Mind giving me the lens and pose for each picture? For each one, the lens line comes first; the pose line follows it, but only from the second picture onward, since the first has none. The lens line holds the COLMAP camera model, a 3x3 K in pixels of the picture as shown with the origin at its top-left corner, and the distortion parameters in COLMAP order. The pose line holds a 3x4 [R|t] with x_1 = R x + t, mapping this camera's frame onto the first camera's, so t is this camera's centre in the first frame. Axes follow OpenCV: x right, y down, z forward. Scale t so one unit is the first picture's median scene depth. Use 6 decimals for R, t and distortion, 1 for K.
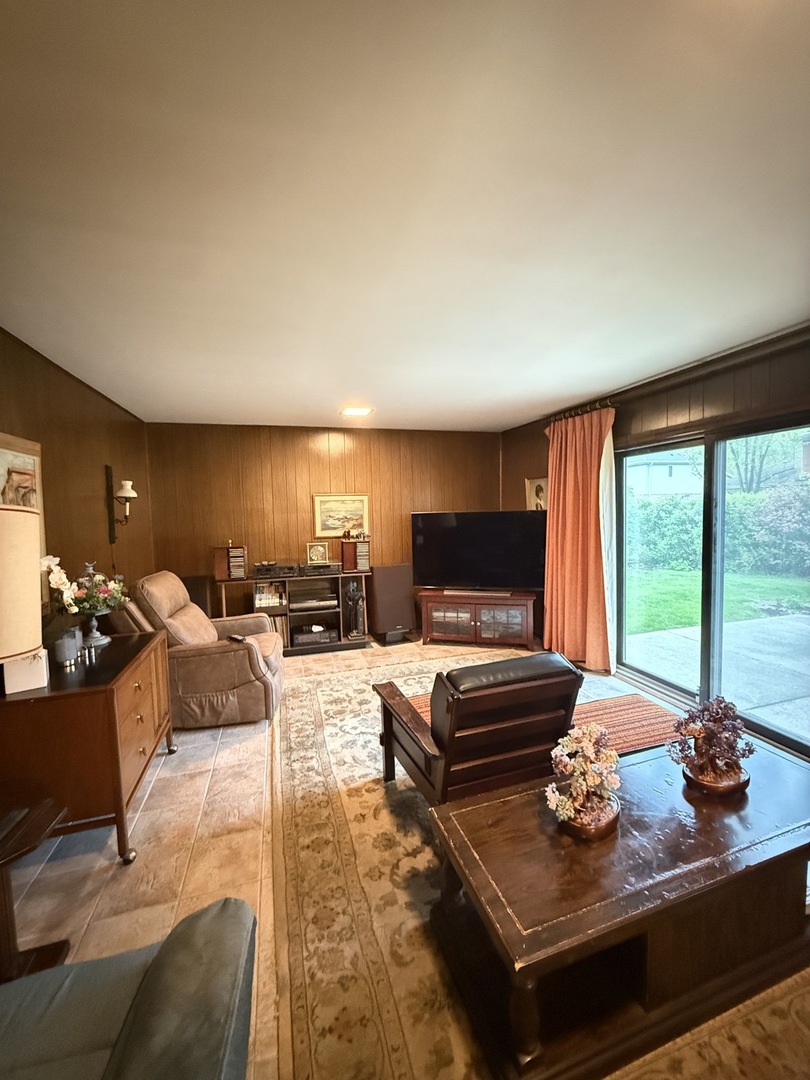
lens RADIAL K [[430.8, 0, 407.4], [0, 430.8, 537.1], [0, 0, 1]] dist [0.000678, 0.000054]
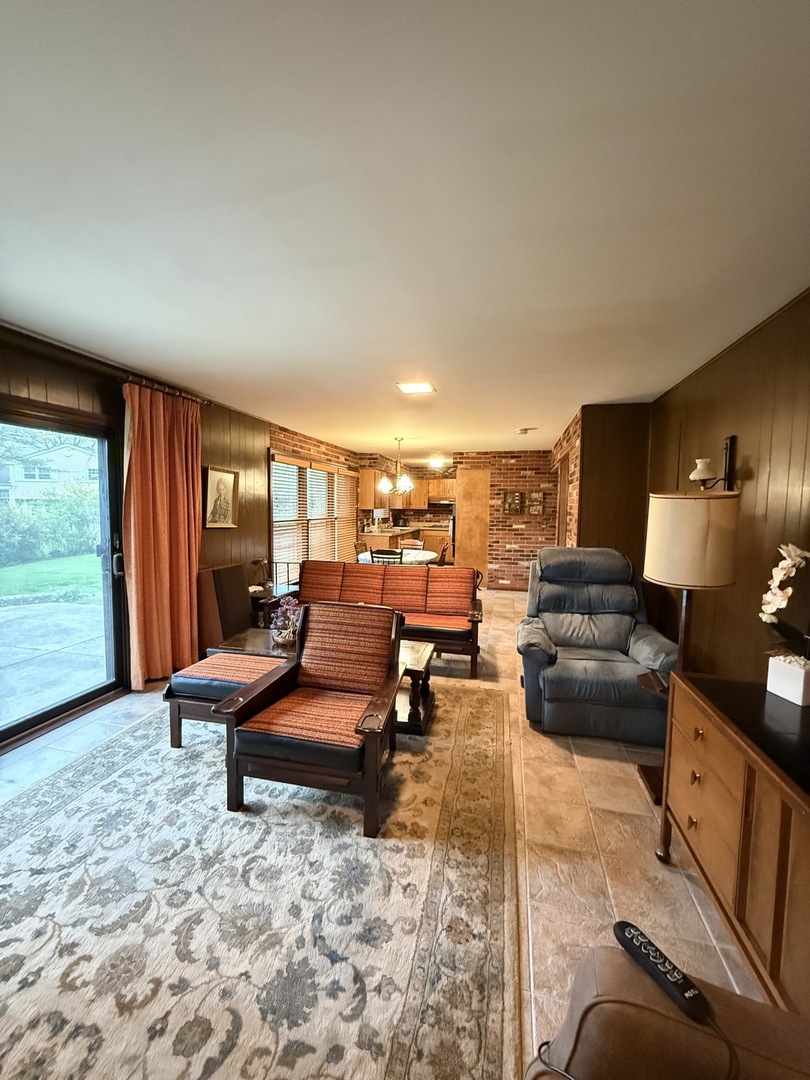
lens RADIAL K [[430.8, 0, 403.0], [0, 430.8, 539.5], [0, 0, 1]] dist [0.000678, 0.000054]
pose [[-0.858604, -0.023313, 0.512110, -0.509327], [0.045003, 0.991681, 0.120598, -0.070975], [-0.510661, 0.126593, -0.850411, 1.650138]]
